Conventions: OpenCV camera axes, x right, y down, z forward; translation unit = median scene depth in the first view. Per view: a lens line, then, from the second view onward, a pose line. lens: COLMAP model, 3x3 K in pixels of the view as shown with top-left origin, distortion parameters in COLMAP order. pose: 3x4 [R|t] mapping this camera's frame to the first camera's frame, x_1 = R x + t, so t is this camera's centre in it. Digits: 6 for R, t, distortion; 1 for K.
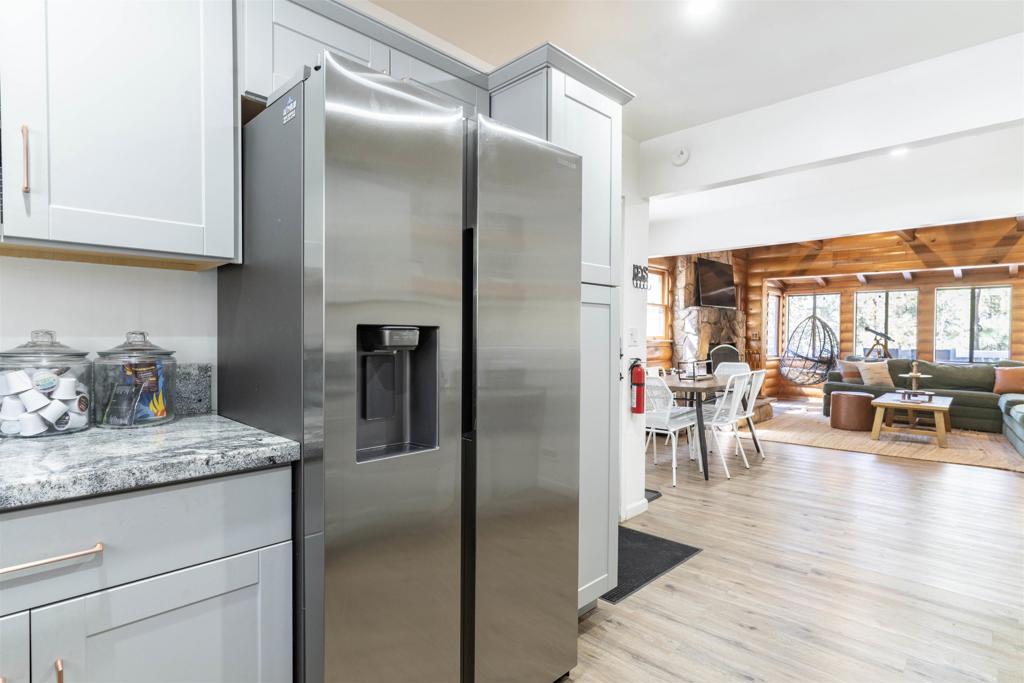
lens RADIAL K [[525.2, 0, 506.2], [0, 525.2, 346.4], [0, 0, 1]] dist [-0.013197, 0.005388]
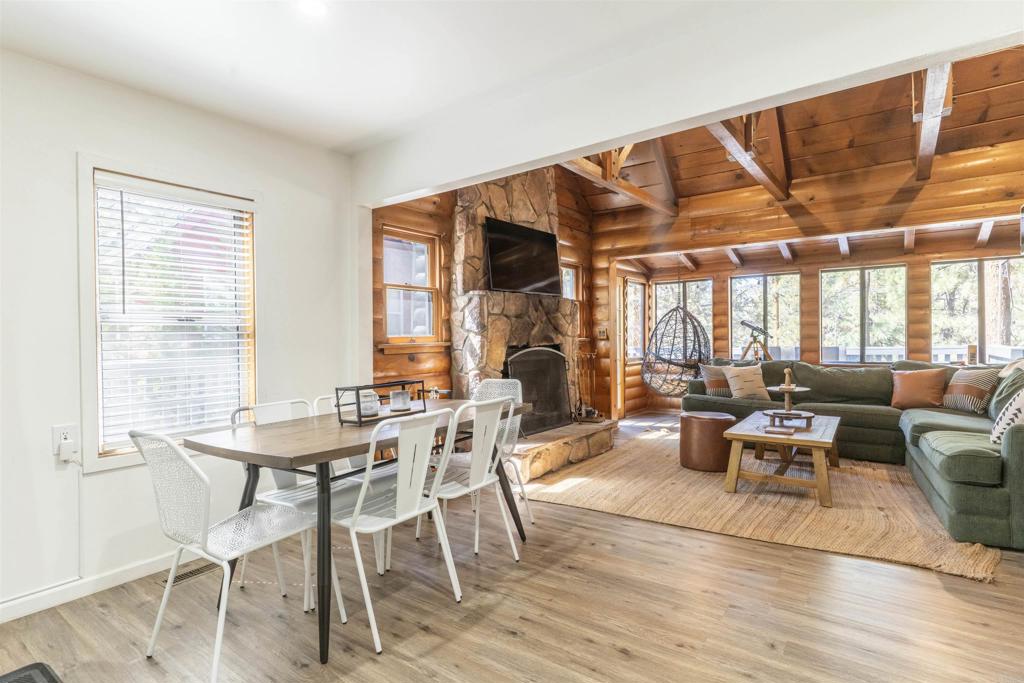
lens RADIAL K [[525.2, 0, 509.6], [0, 525.2, 345.7], [0, 0, 1]] dist [-0.013197, 0.005388]
pose [[0.990693, -0.020592, 0.134546, 0.302714], [0.021524, 0.999753, -0.005481, -0.002595], [-0.134400, 0.008326, 0.990892, 0.339961]]
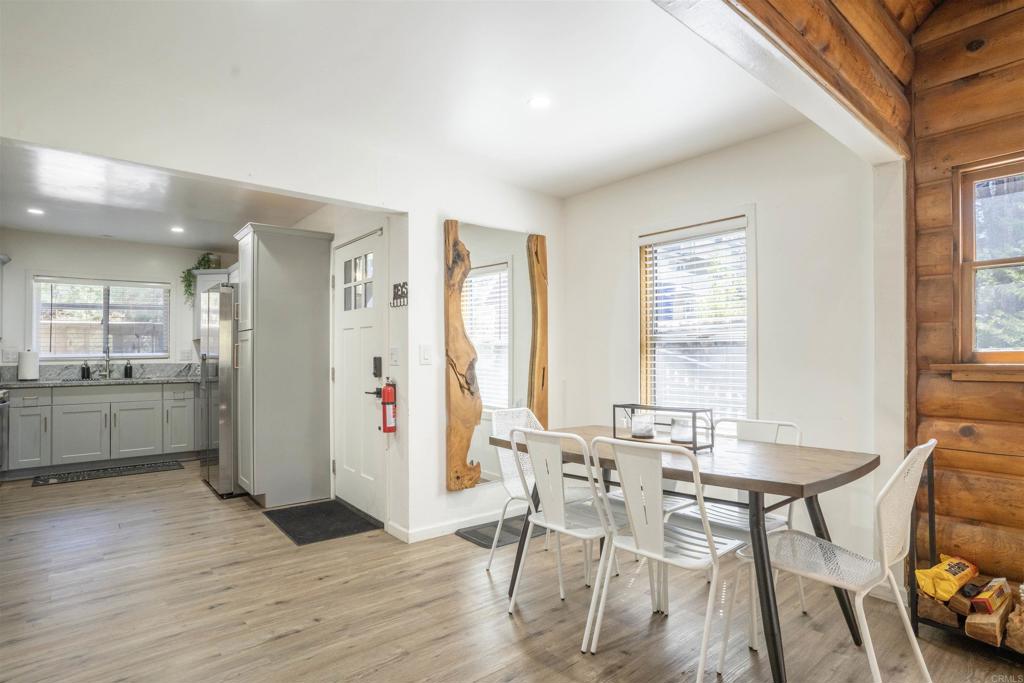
lens RADIAL K [[525.2, 0, 492.0], [0, 525.2, 349.0], [0, 0, 1]] dist [-0.013197, 0.005388]
pose [[-0.121025, -0.013194, -0.992562, 0.616500], [-0.014679, 0.999826, -0.011501, -0.011572], [0.992541, 0.013178, -0.121198, 0.656957]]
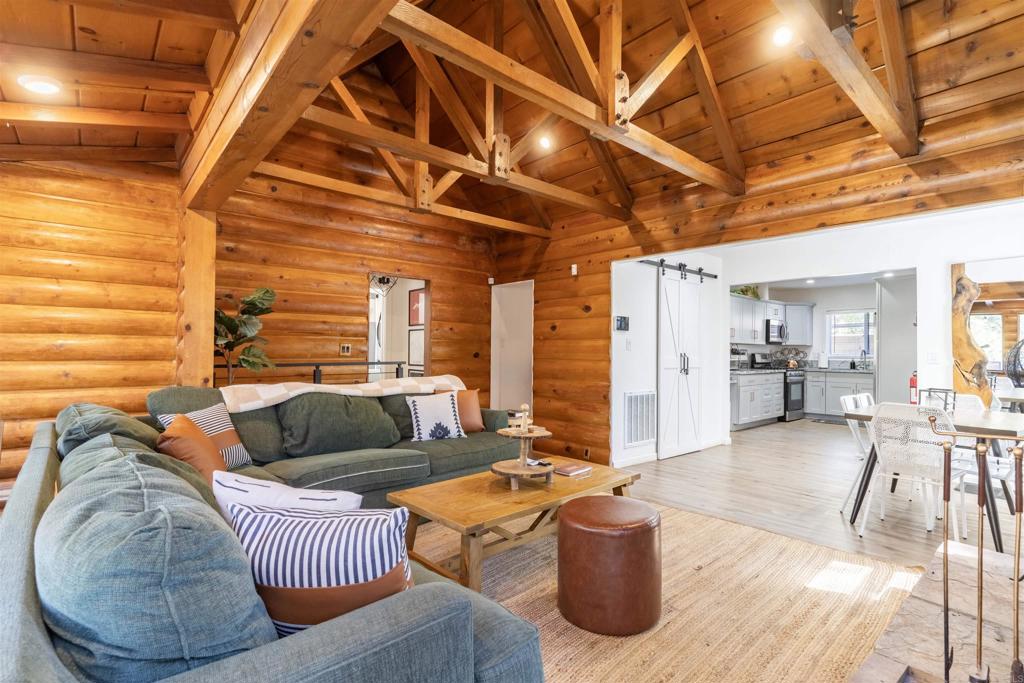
lens RADIAL K [[485.6, 0, 509.6], [0, 485.6, 345.9], [0, 0, 1]] dist [0.003735, -0.000131]
pose [[-0.996208, -0.014624, 0.085770, 0.677162], [-0.013905, 0.999863, 0.008981, -0.024872], [-0.085889, 0.007754, -0.996275, 1.288477]]
